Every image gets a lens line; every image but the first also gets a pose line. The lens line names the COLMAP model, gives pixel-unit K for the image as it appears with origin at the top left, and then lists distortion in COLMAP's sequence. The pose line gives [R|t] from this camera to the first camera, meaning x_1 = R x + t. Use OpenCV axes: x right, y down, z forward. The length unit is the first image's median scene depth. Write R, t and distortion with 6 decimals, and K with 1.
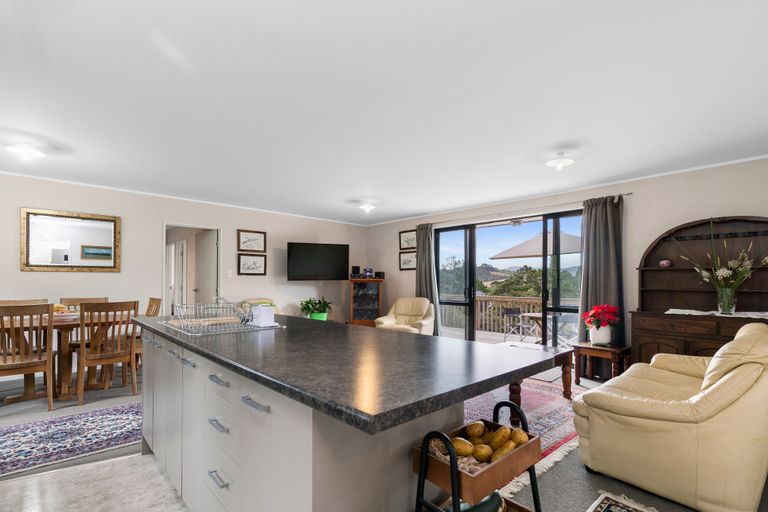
lens RADIAL K [[356.3, 0, 381.7], [0, 356.3, 270.7], [0, 0, 1]] dist [0.013385, -0.000463]
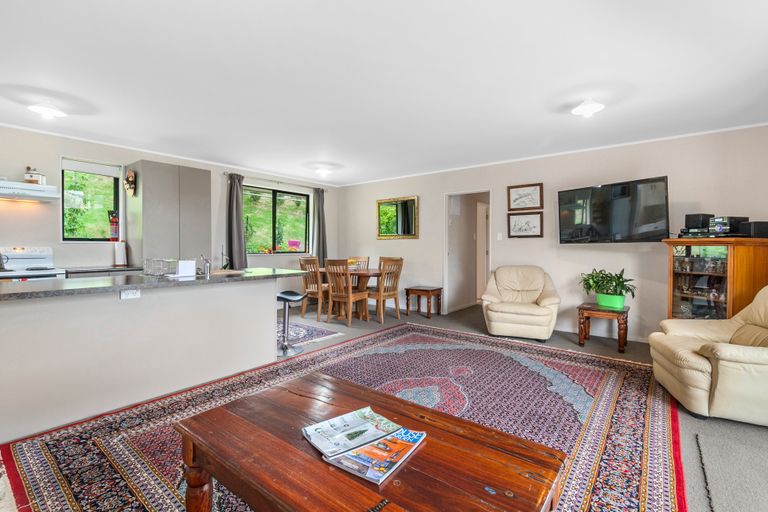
lens RADIAL K [[351.6, 0, 387.0], [0, 351.6, 246.2], [0, 0, 1]] dist [-0.000340, -0.000203]
pose [[0.162651, -0.000085, -0.986684, 0.412405], [0.034177, 0.999400, 0.005548, 0.017395], [0.986092, -0.034625, 0.162557, 0.558454]]
